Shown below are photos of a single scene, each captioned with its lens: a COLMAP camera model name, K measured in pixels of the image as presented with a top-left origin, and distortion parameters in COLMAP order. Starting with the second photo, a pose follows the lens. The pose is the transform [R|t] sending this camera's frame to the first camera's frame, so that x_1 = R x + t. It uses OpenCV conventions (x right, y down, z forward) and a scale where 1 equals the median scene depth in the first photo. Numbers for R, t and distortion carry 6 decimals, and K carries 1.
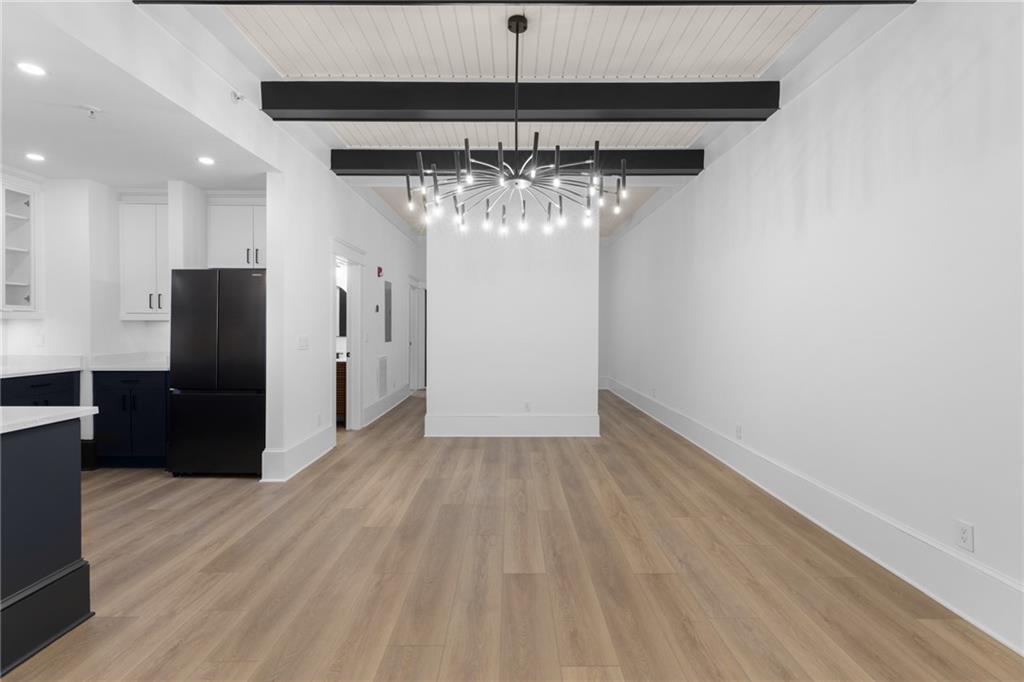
lens RADIAL K [[463.5, 0, 515.2], [0, 463.5, 330.2], [0, 0, 1]] dist [0.004852, 0.000514]
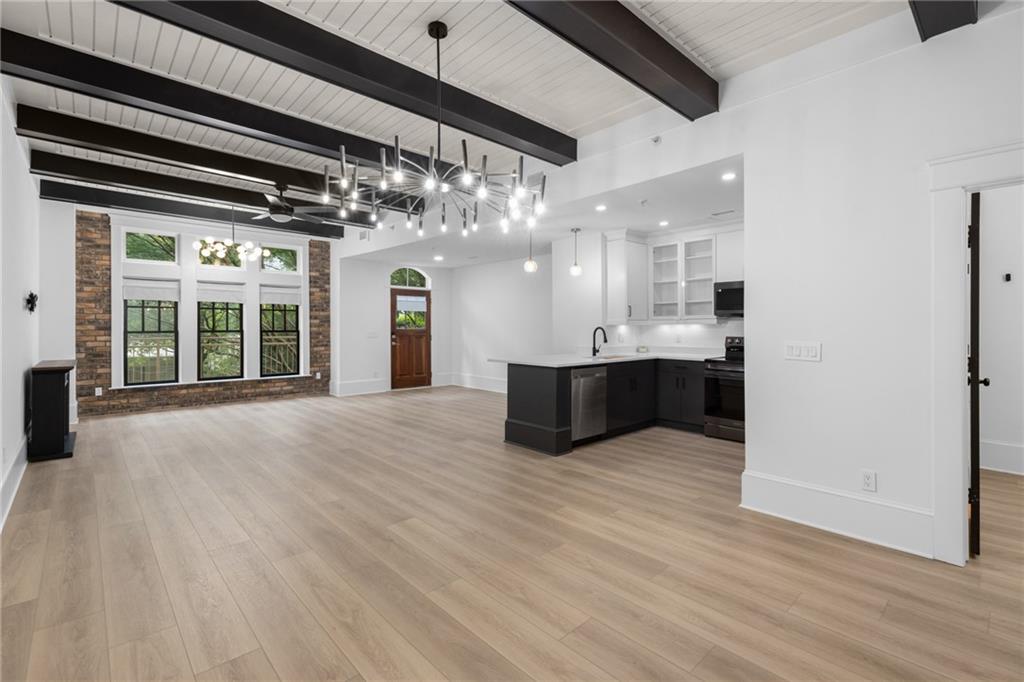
lens RADIAL K [[463.5, 0, 507.2], [0, 463.5, 327.8], [0, 0, 1]] dist [0.004852, 0.000514]
pose [[-0.744090, -0.001682, -0.668078, 0.412589], [-0.007629, 0.999953, 0.005980, -0.012094], [0.668036, 0.009546, -0.744068, 1.347238]]
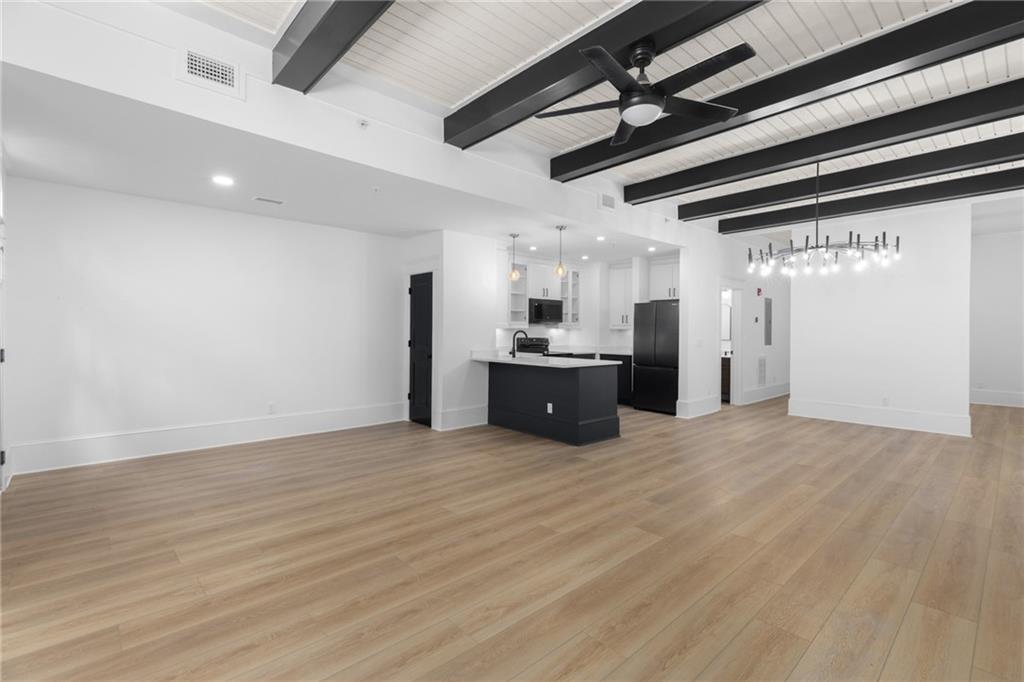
lens RADIAL K [[463.5, 0, 510.7], [0, 463.5, 335.0], [0, 0, 1]] dist [0.004852, 0.000514]
pose [[0.667734, 0.008184, -0.744355, 0.381009], [-0.010806, 0.999941, 0.001301, 0.006279], [0.744321, 0.007175, 0.667783, -0.712680]]
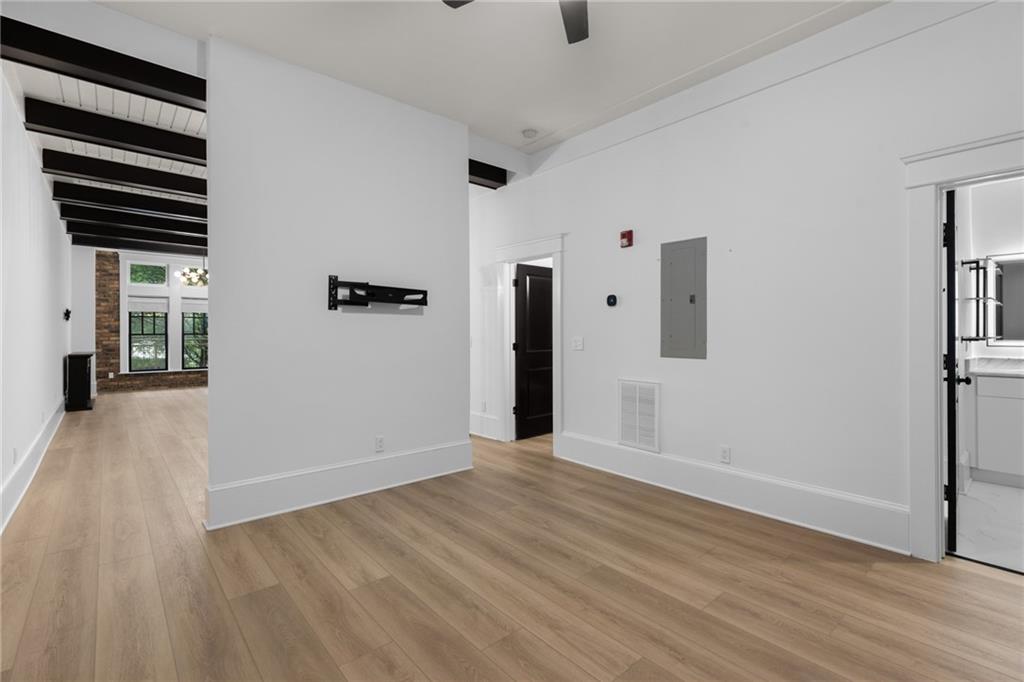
lens RADIAL K [[463.5, 0, 514.9], [0, 463.5, 333.9], [0, 0, 1]] dist [0.004852, 0.000514]
pose [[-0.758734, -0.001808, -0.651398, 0.369873], [-0.007319, 0.999957, 0.005749, -0.005524], [0.651359, 0.009130, -0.758715, 2.348180]]
